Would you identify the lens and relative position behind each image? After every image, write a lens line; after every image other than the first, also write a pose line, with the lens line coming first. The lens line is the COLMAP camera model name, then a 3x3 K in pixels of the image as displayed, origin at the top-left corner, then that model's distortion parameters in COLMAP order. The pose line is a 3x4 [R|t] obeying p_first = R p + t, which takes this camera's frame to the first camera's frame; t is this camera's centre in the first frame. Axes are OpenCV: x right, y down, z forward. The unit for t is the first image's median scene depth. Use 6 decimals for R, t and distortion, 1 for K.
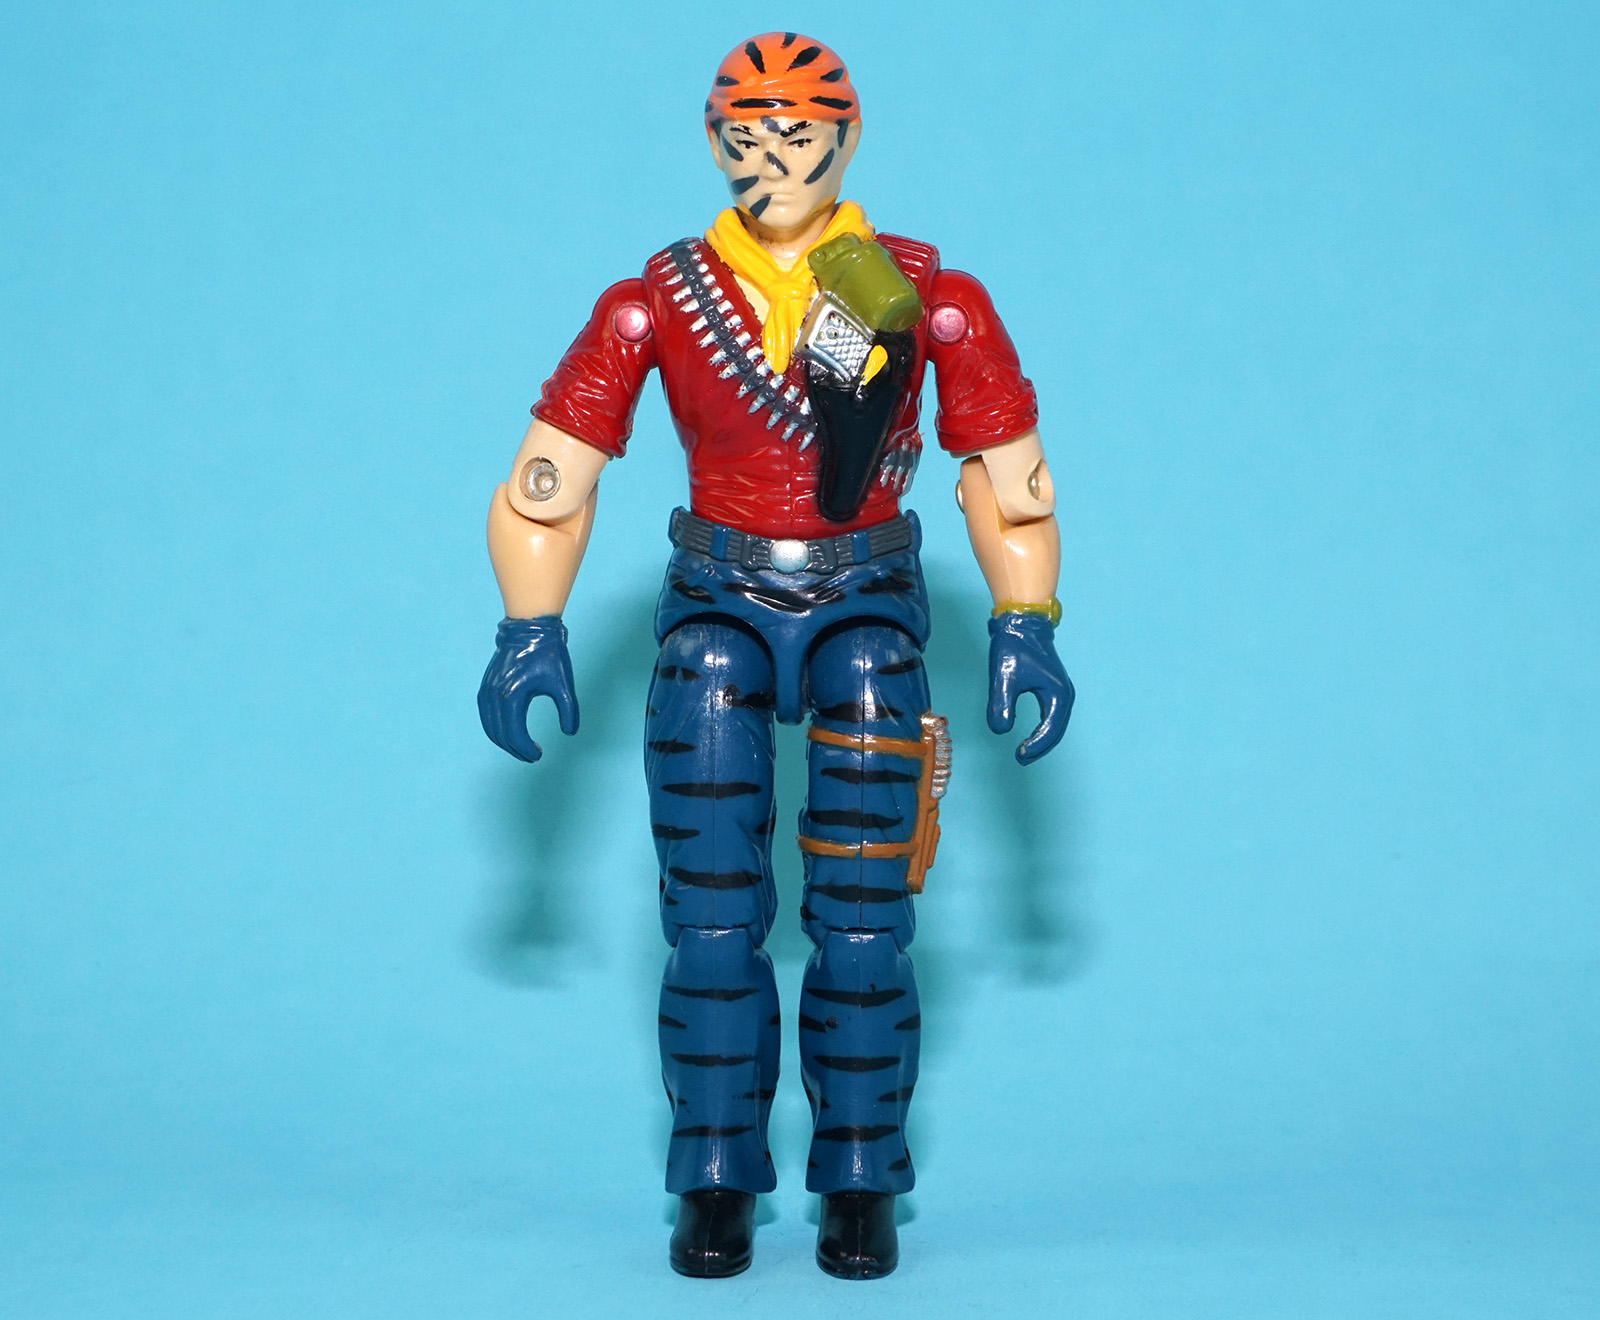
lens RADIAL K [[4247.2, 0, 807.1], [0, 4247.2, 648.6], [0, 0, 1]] dist [0.739505, 0.000000]
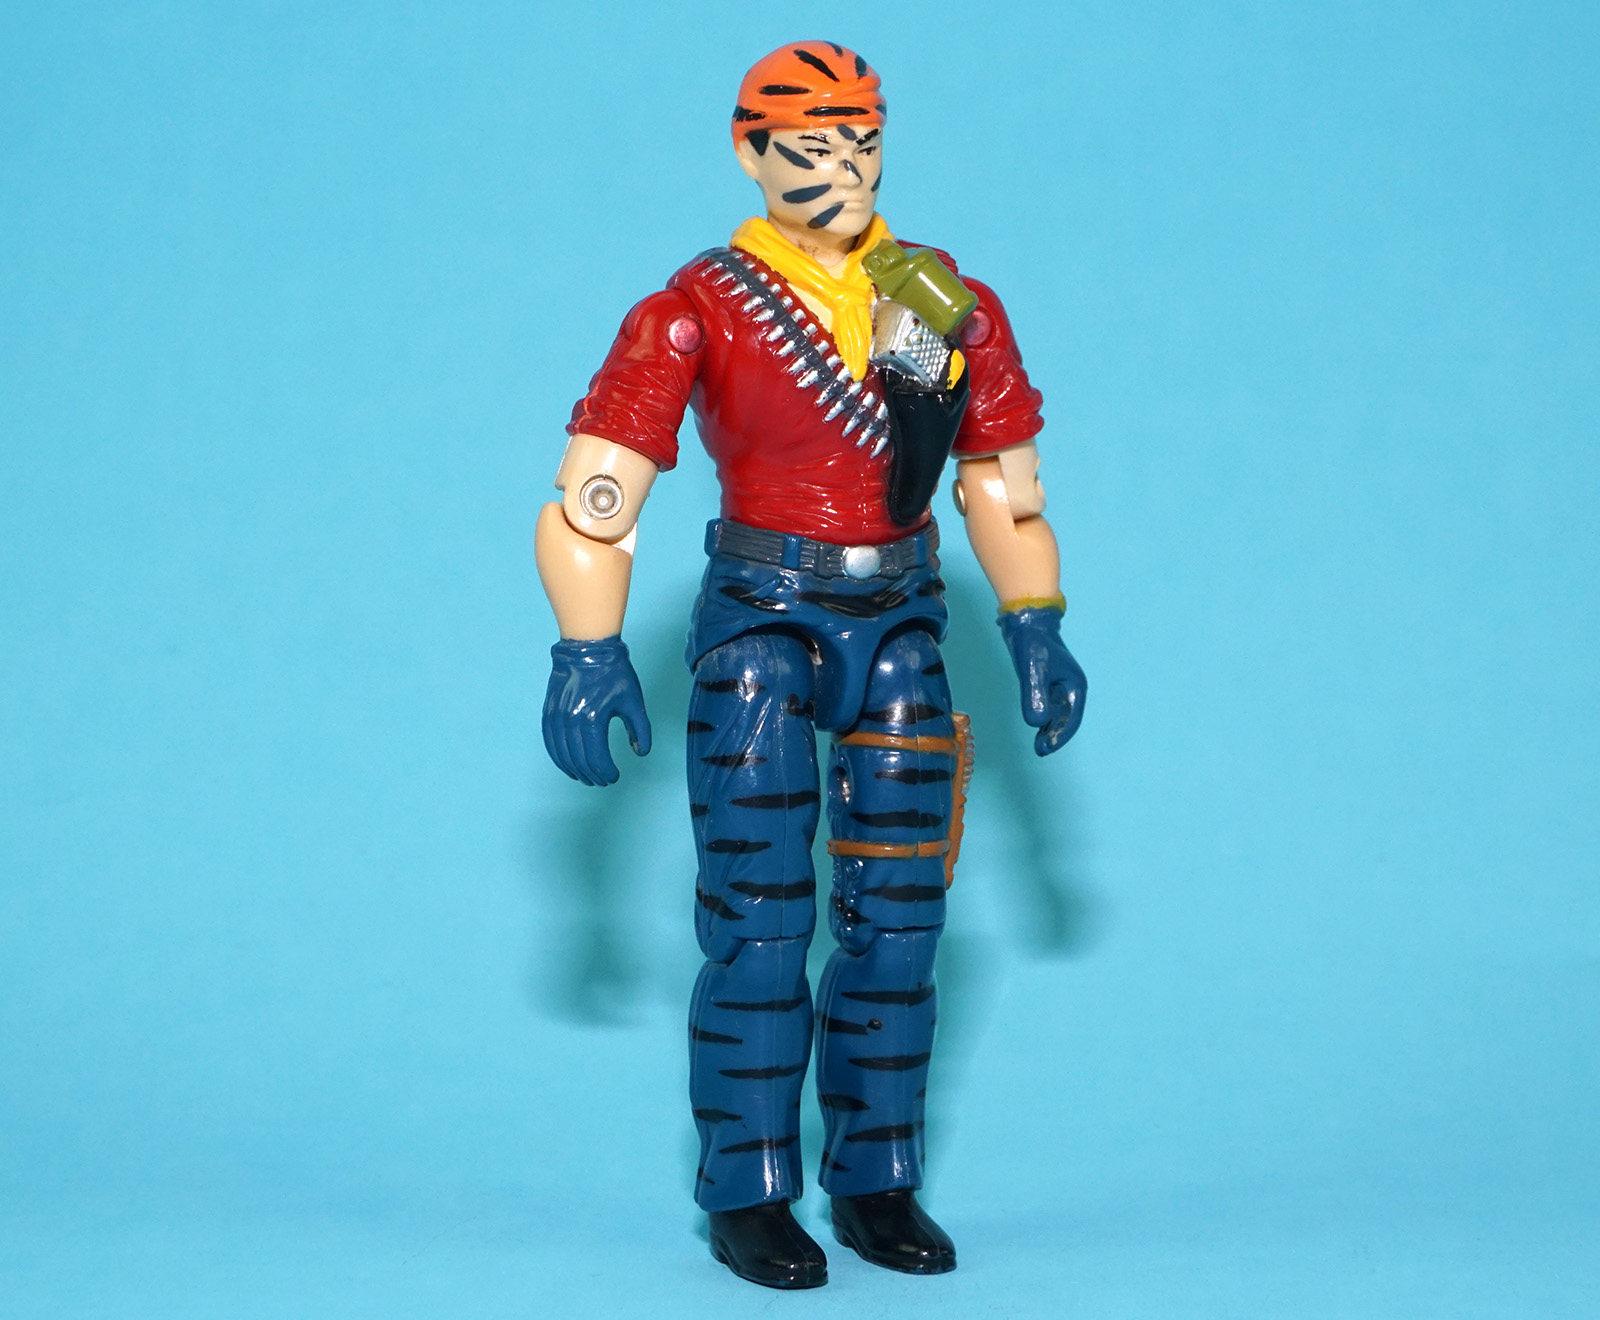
lens RADIAL K [[4247.2, 0, 799.0], [0, 4247.2, 663.1], [0, 0, 1]] dist [0.739505, 0.000000]
pose [[0.901381, -0.053263, 0.429739, -0.443655], [0.058247, 0.998301, 0.001559, -0.000156], [-0.429092, 0.023626, 0.902952, 0.095794]]
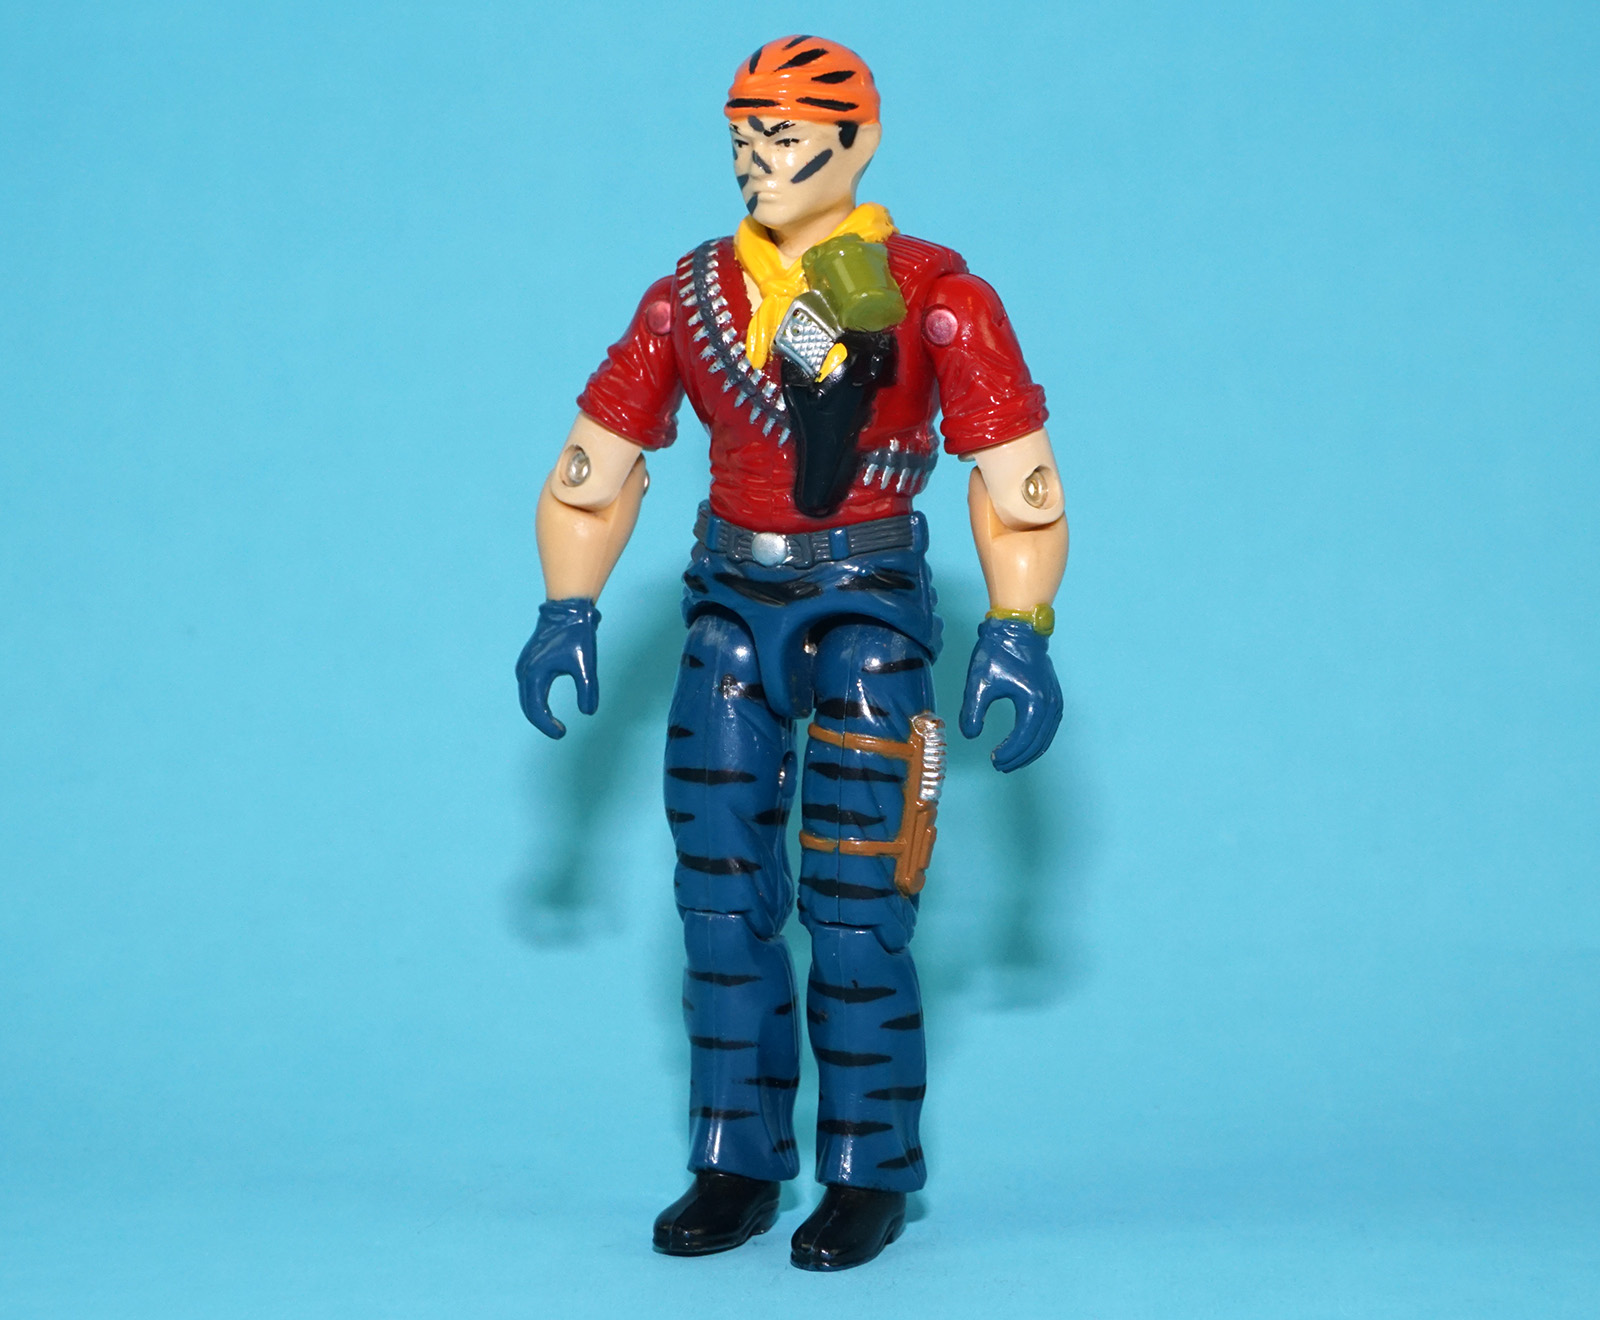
lens RADIAL K [[4247.2, 0, 797.2], [0, 4247.2, 668.1], [0, 0, 1]] dist [0.739505, 0.000000]
pose [[0.924760, 0.054720, -0.376596, 0.379238], [-0.059488, 0.998228, -0.001032, 0.006991], [0.375872, 0.023358, 0.926377, 0.060772]]
